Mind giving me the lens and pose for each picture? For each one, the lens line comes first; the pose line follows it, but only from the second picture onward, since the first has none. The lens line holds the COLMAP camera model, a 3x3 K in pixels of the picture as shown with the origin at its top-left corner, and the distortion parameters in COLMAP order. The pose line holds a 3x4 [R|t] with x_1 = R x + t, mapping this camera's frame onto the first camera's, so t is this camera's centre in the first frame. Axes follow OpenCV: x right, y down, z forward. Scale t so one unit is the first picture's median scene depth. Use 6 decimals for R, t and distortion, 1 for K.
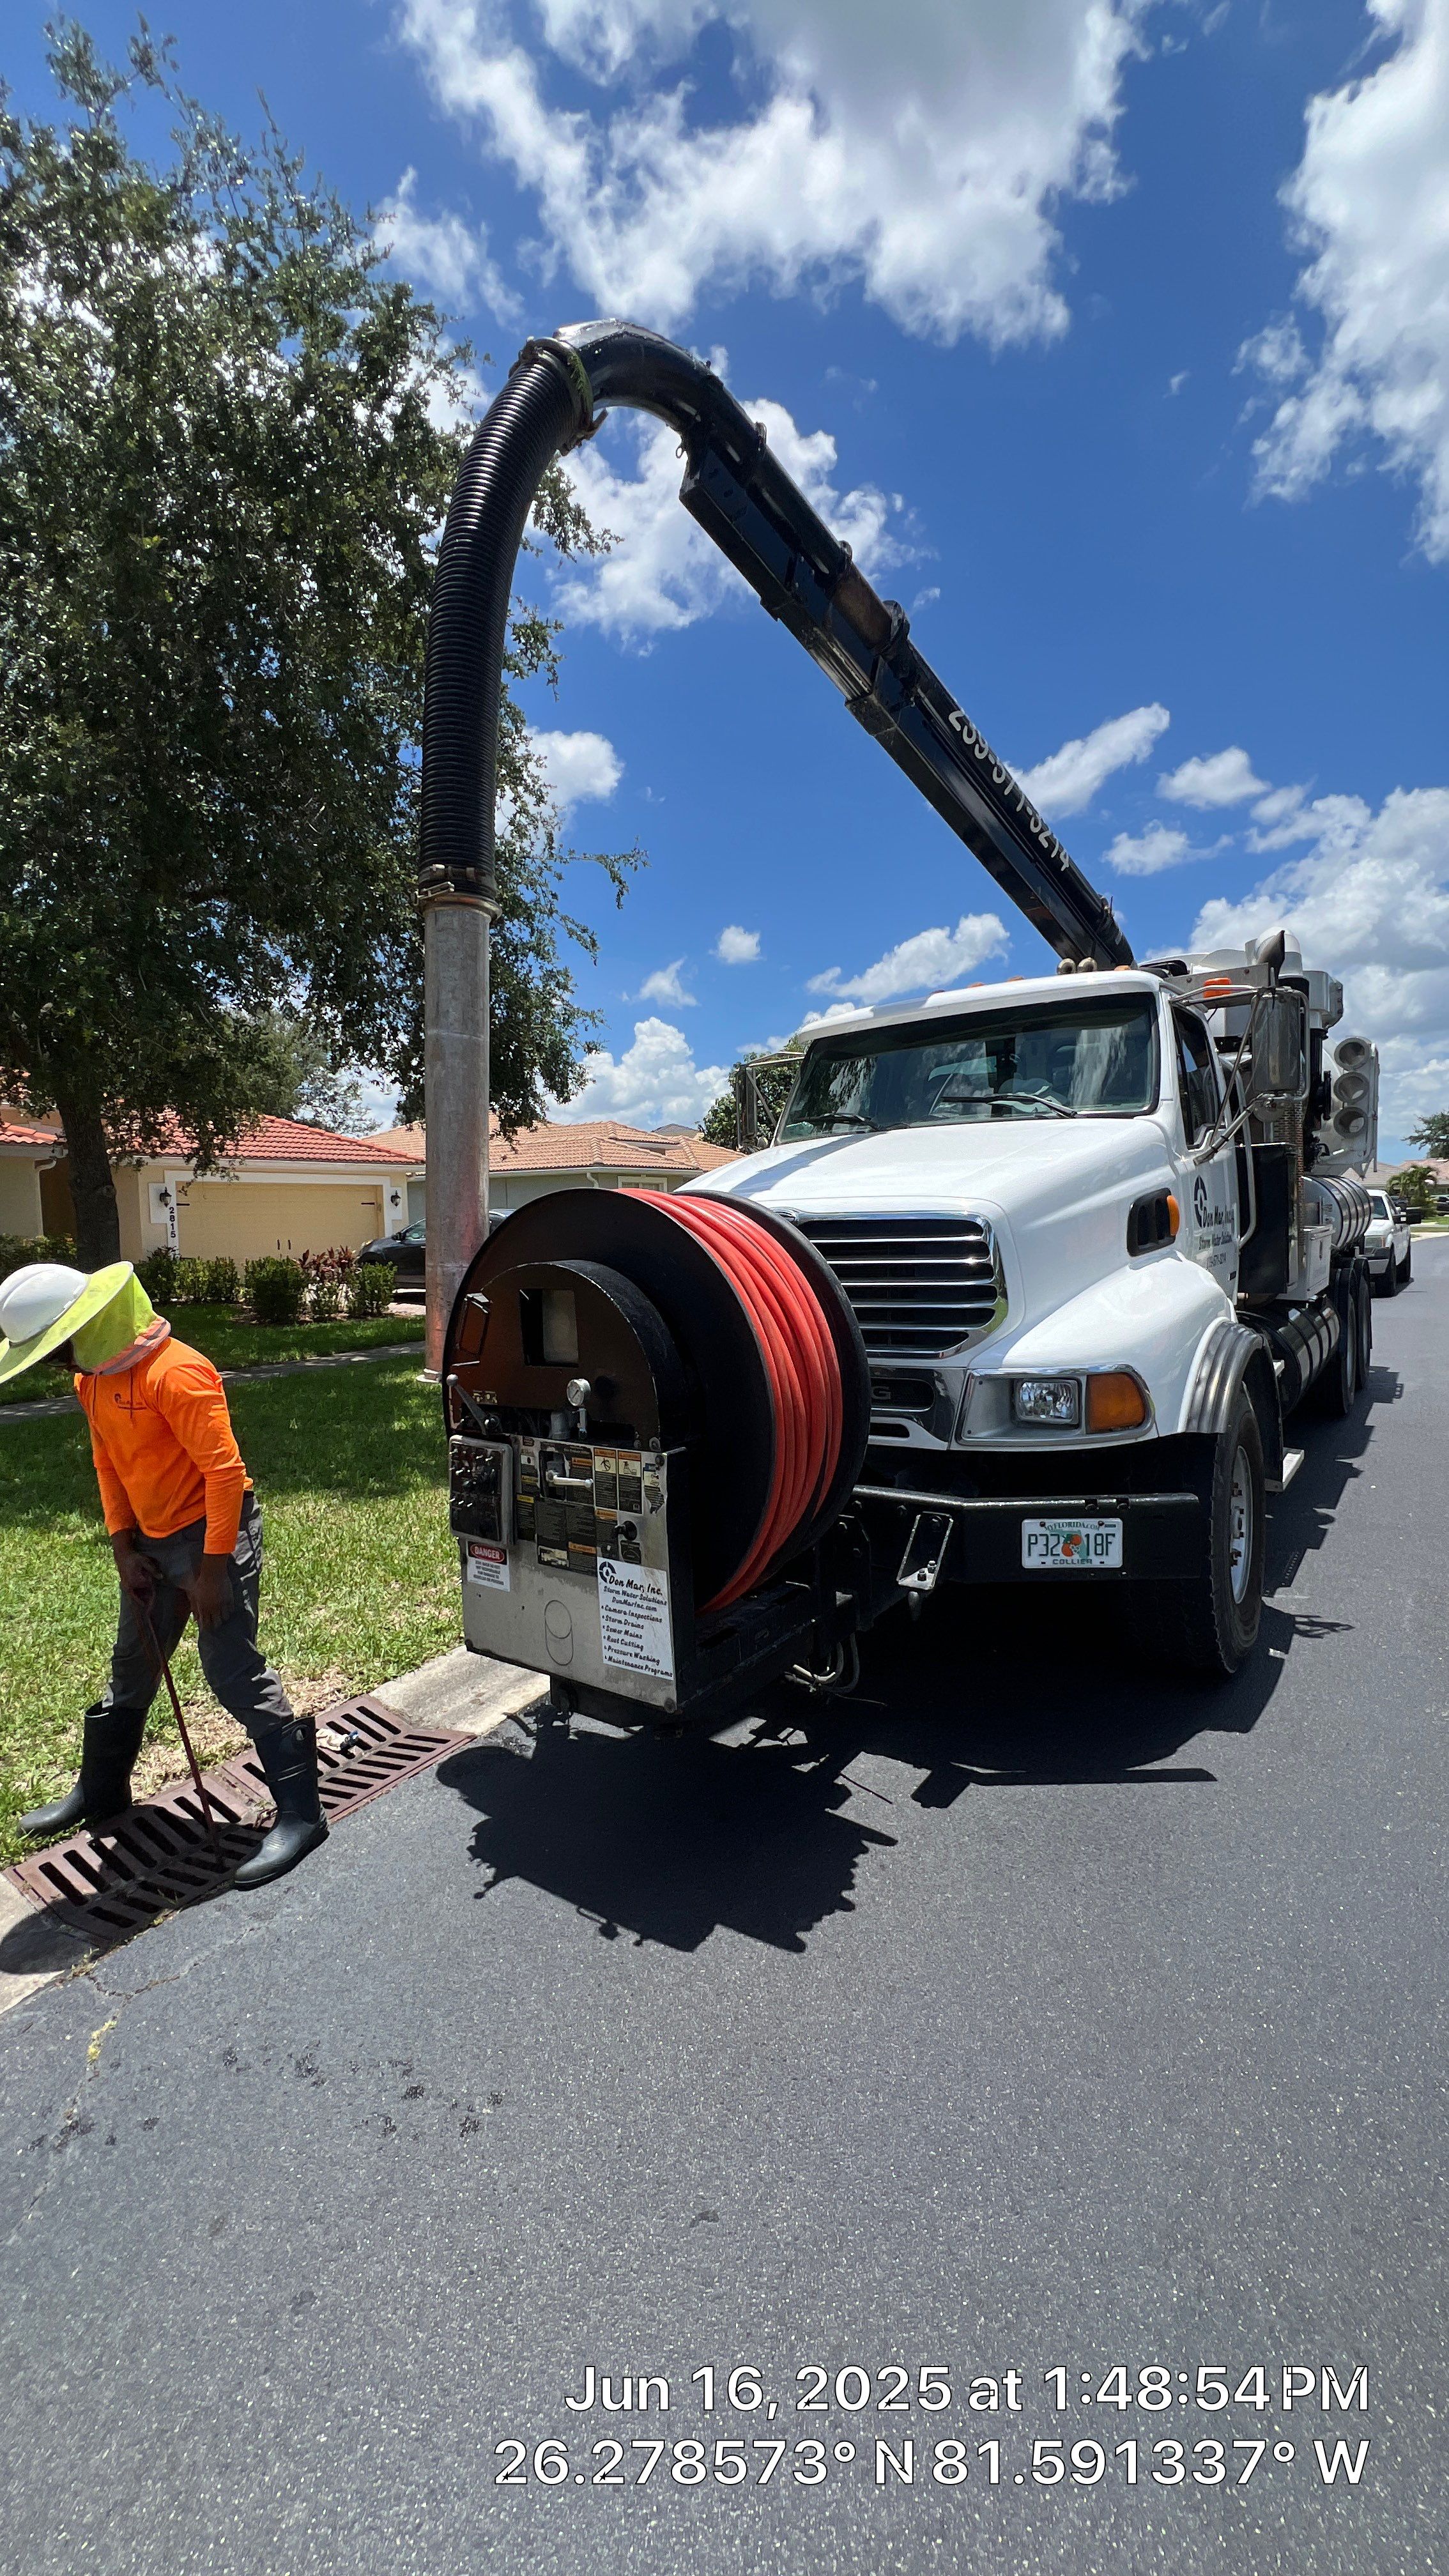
lens RADIAL K [[1023.1, 0, 737.4], [0, 1023.1, 1282.6], [0, 0, 1]] dist [-0.004183, 0.001720]
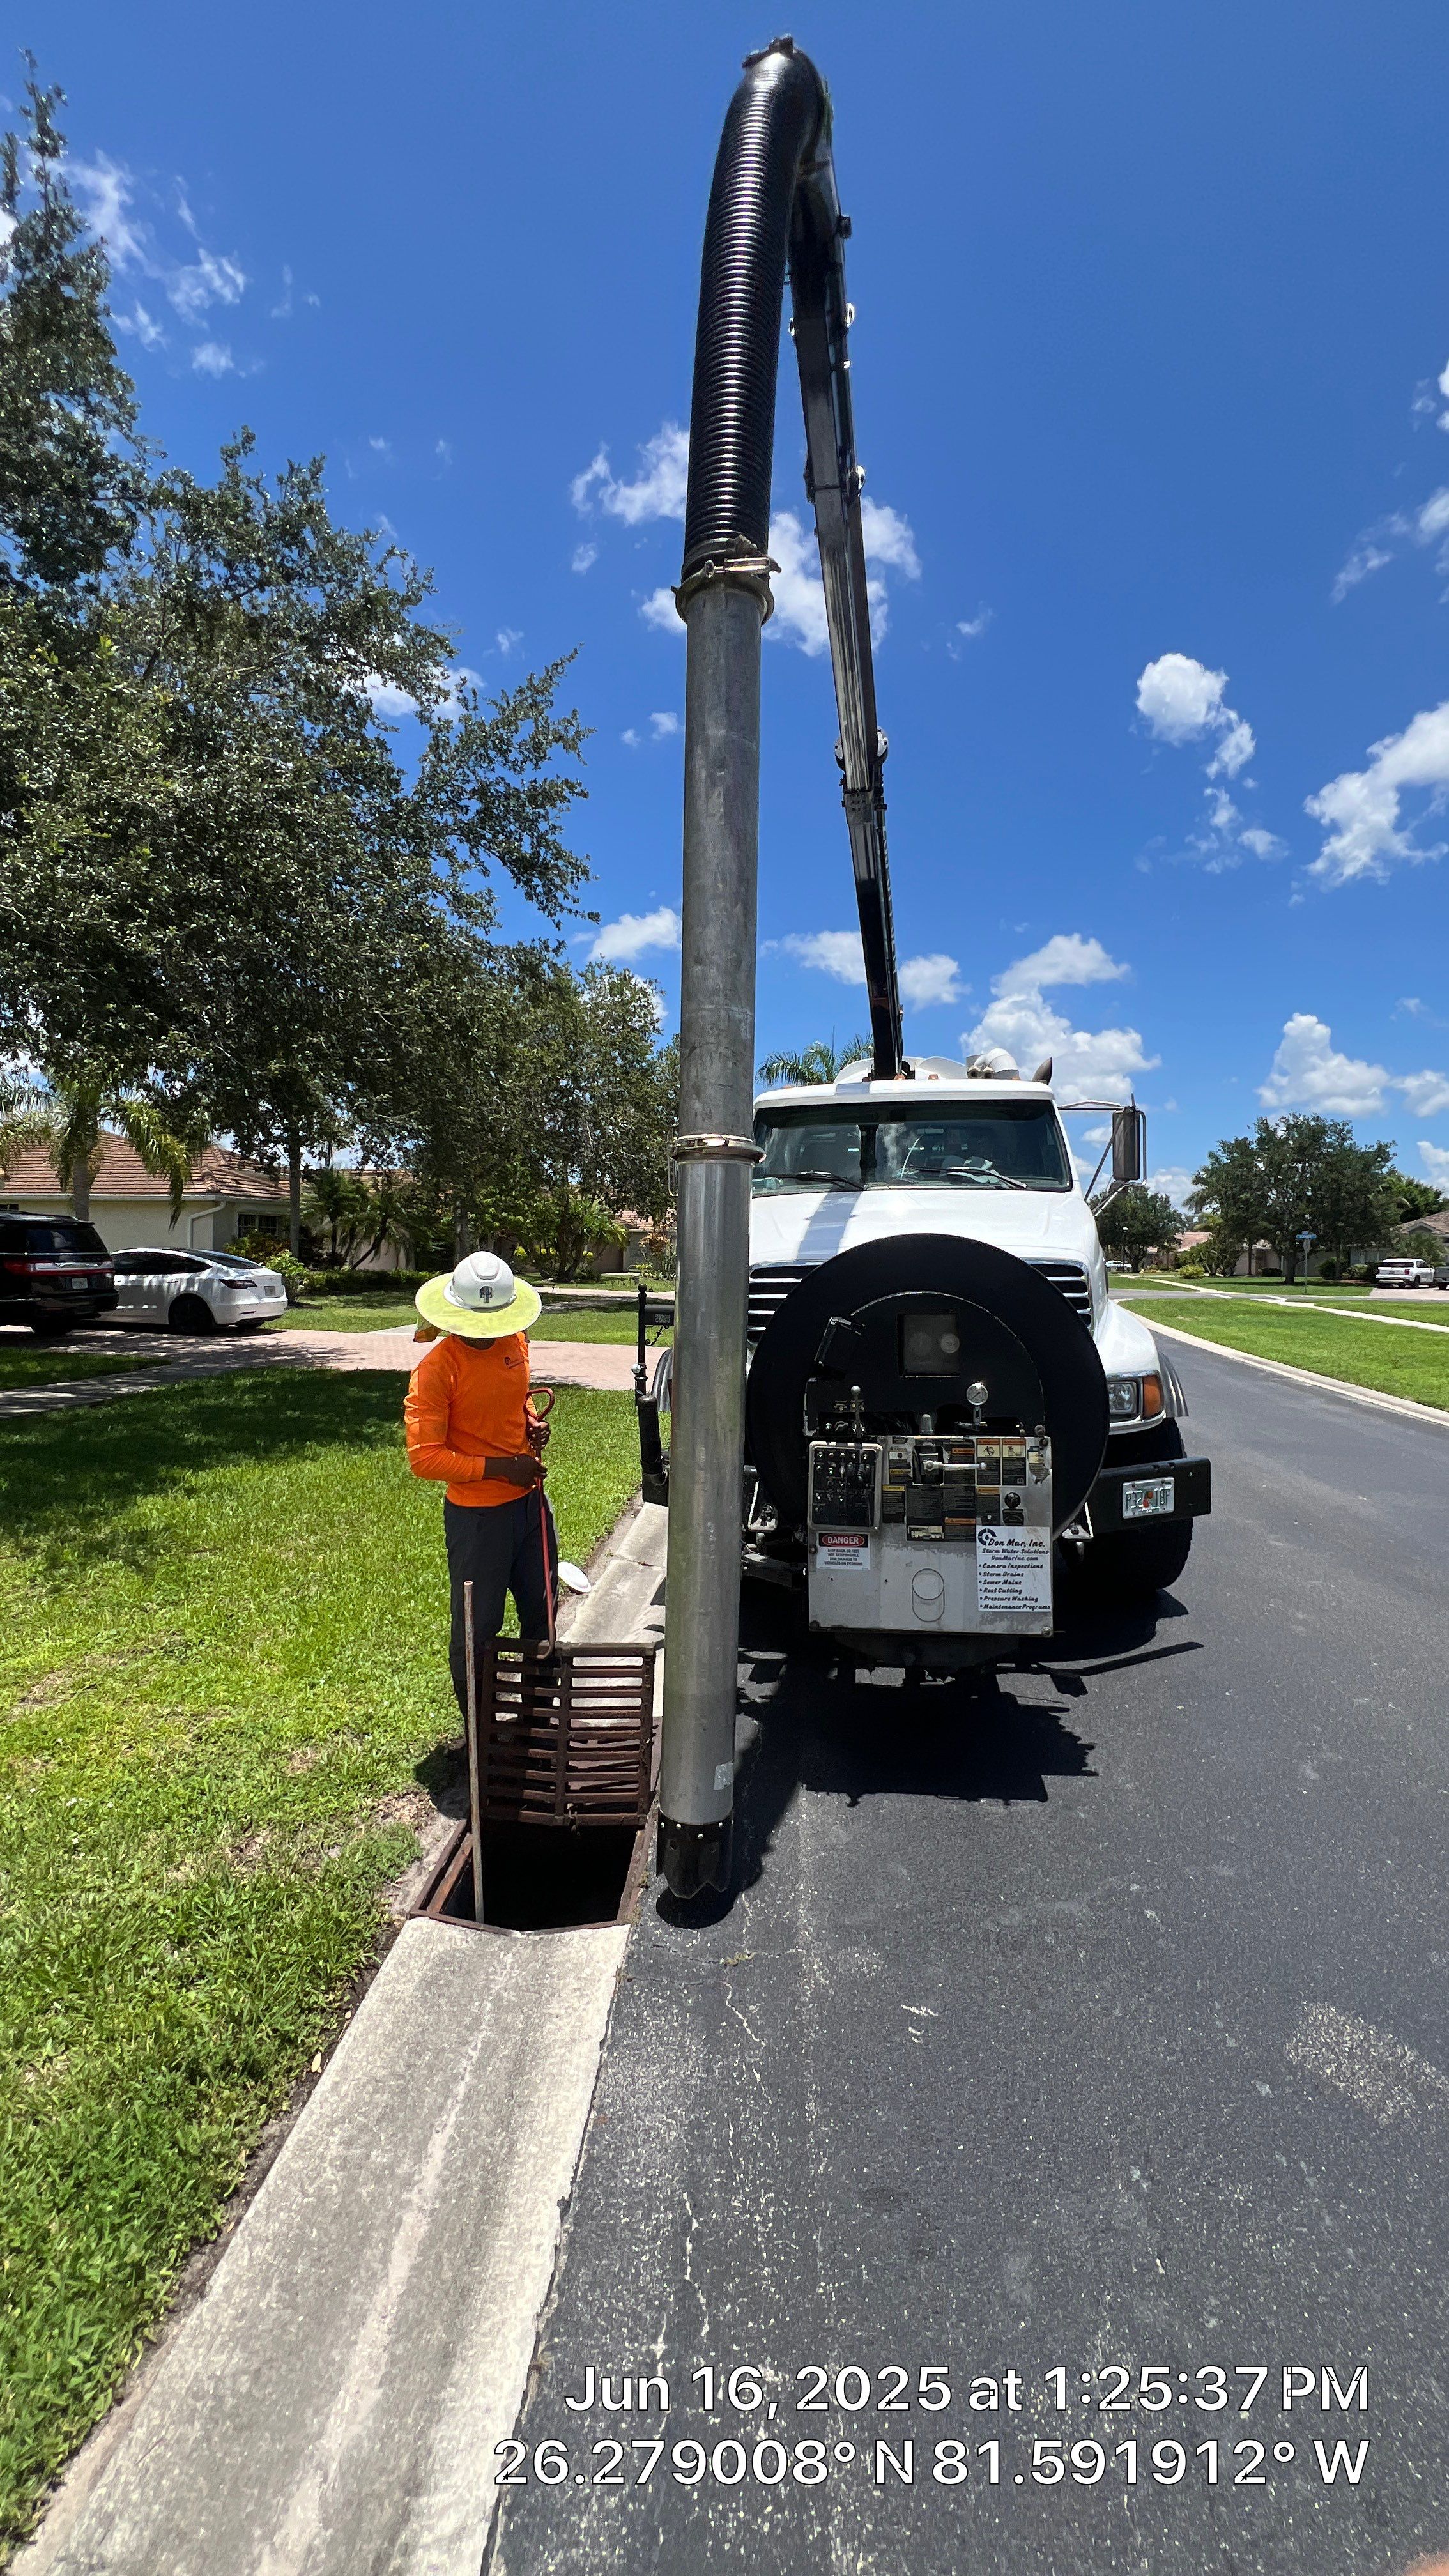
lens RADIAL K [[1023.1, 0, 722.4], [0, 1023.1, 1288.5], [0, 0, 1]] dist [-0.004183, 0.001720]
pose [[0.889854, 0.012169, 0.456082, -0.832790], [0.005841, 0.999258, -0.038060, 0.018861], [-0.456207, 0.036532, 0.889123, 0.011584]]
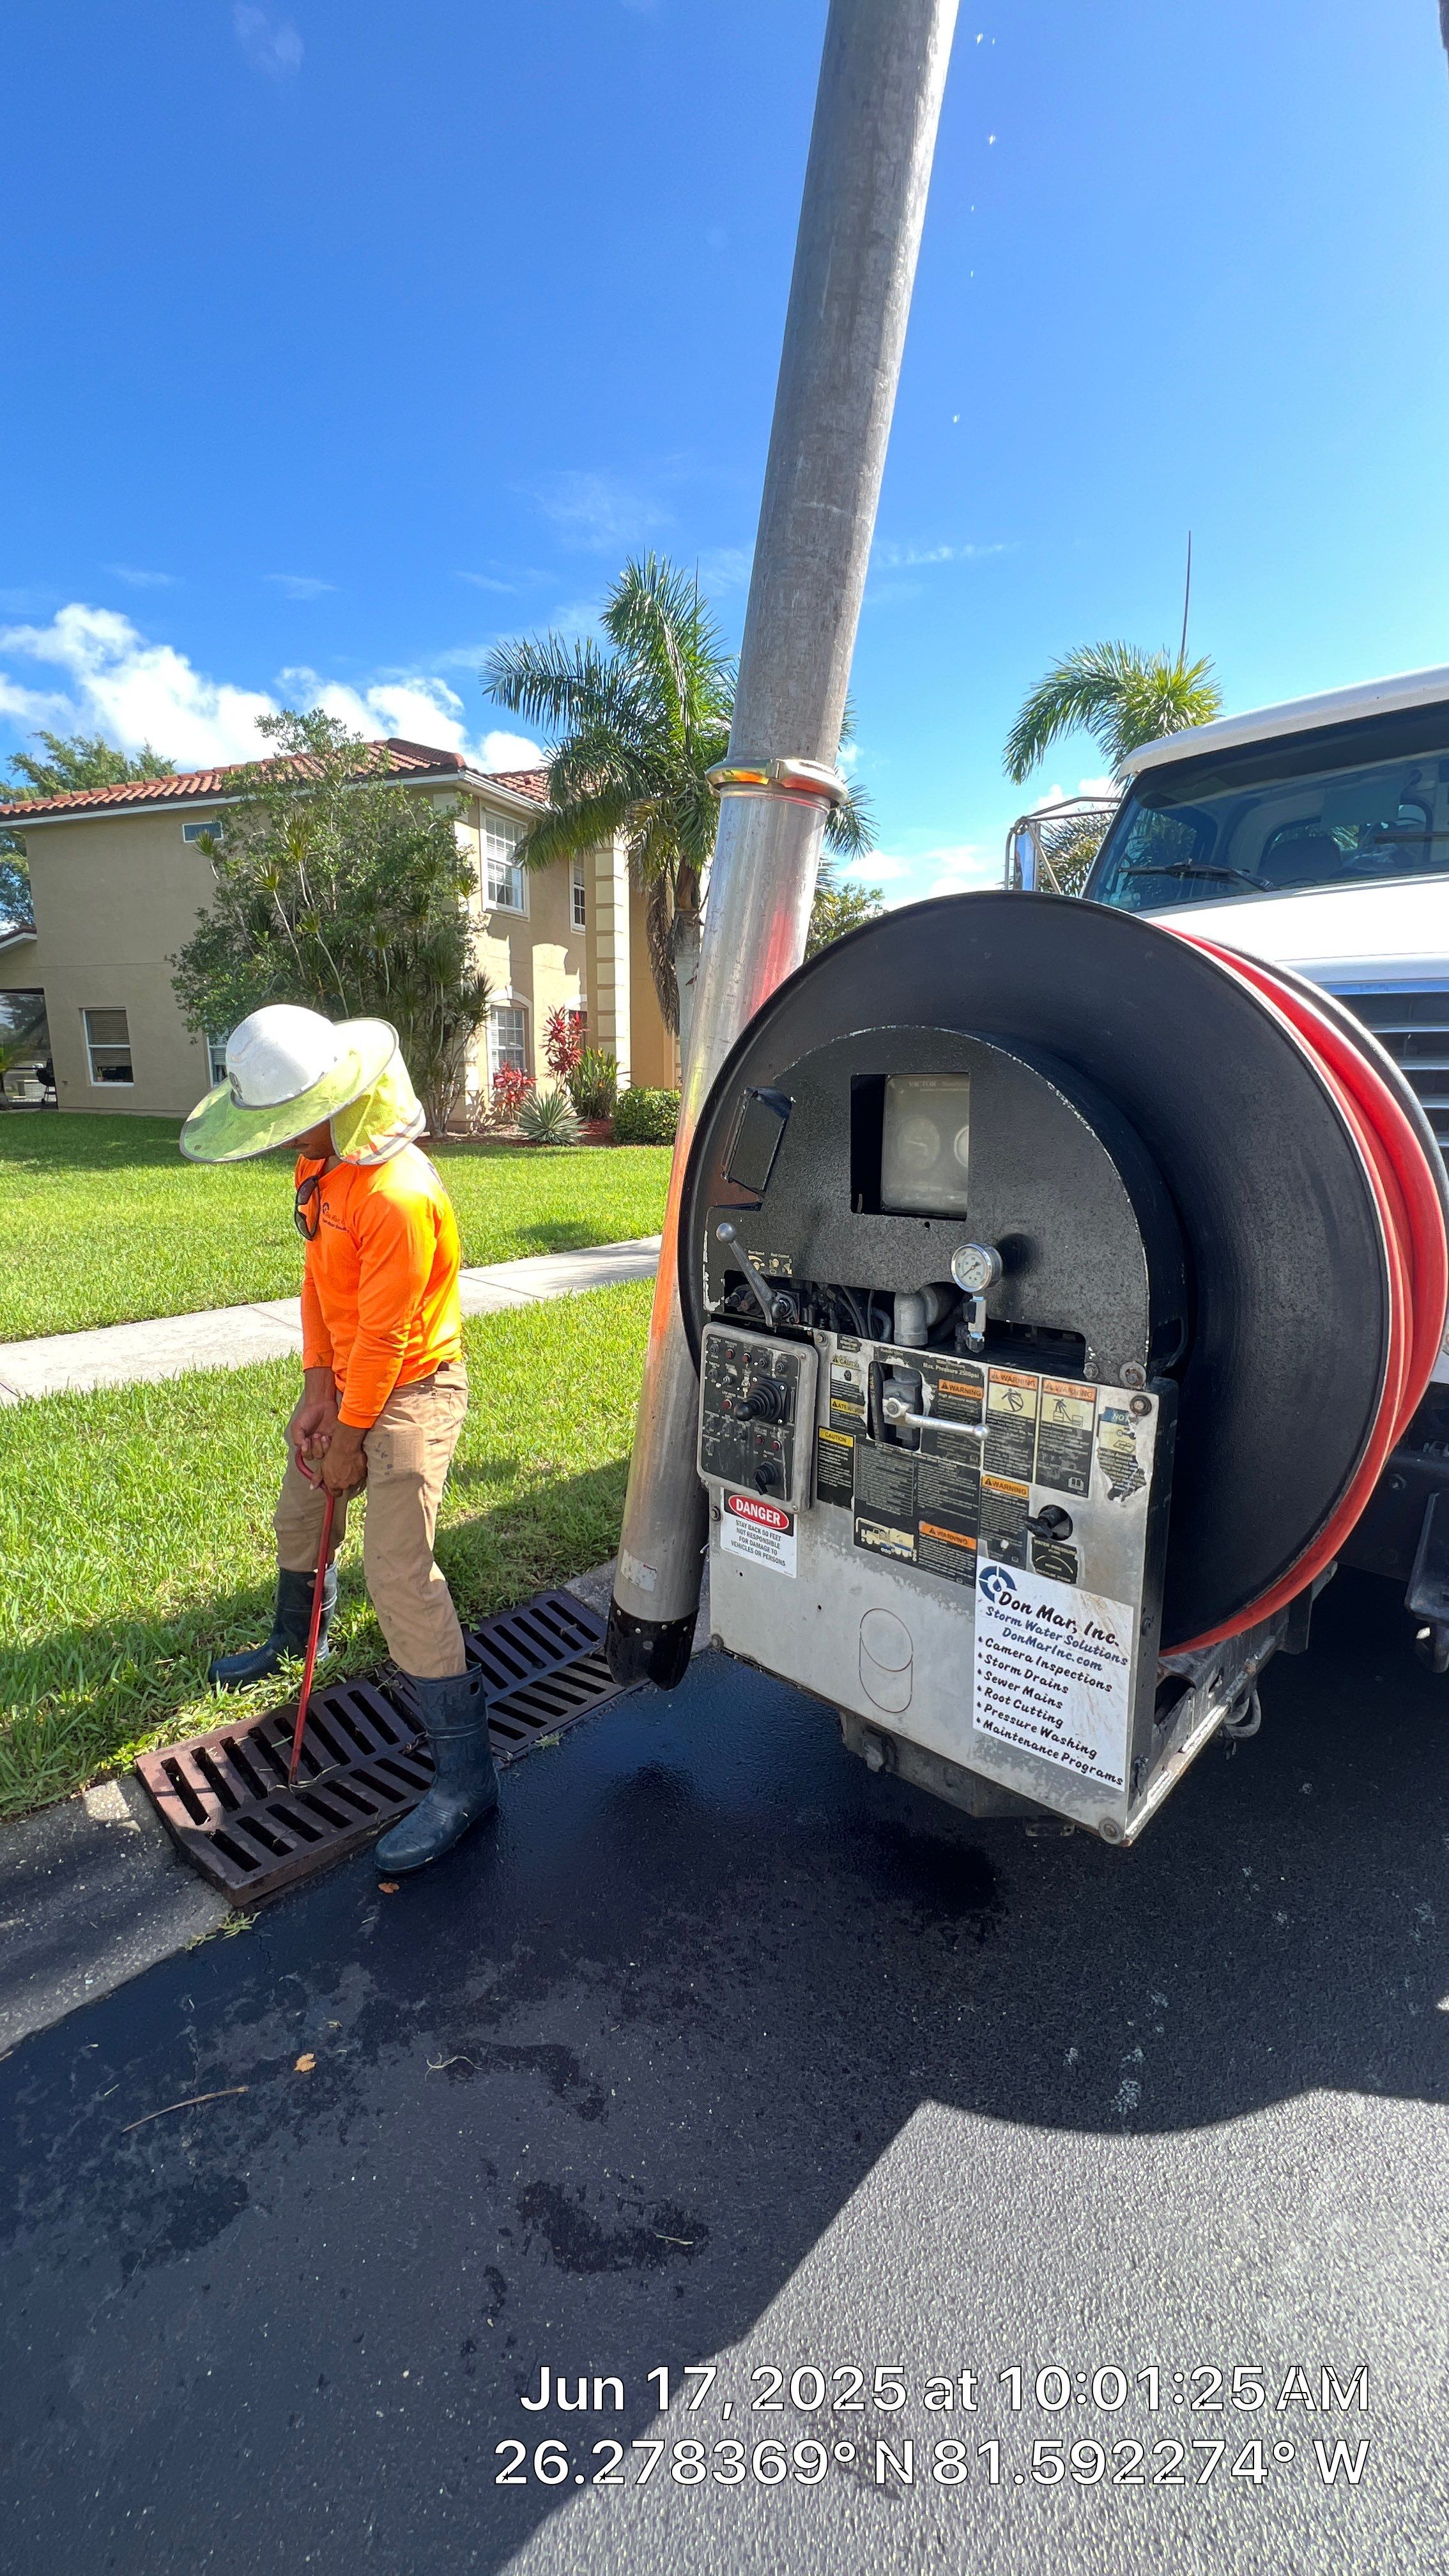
lens RADIAL K [[1017.8, 0, 735.3], [0, 1017.8, 1288.5], [0, 0, 1]] dist [0.006514, -0.002231]
pose [[0.991997, 0.054179, -0.114044, -0.179532], [-0.036628, 0.987897, 0.150722, 0.035242], [0.120829, -0.145339, 0.981976, 0.378665]]
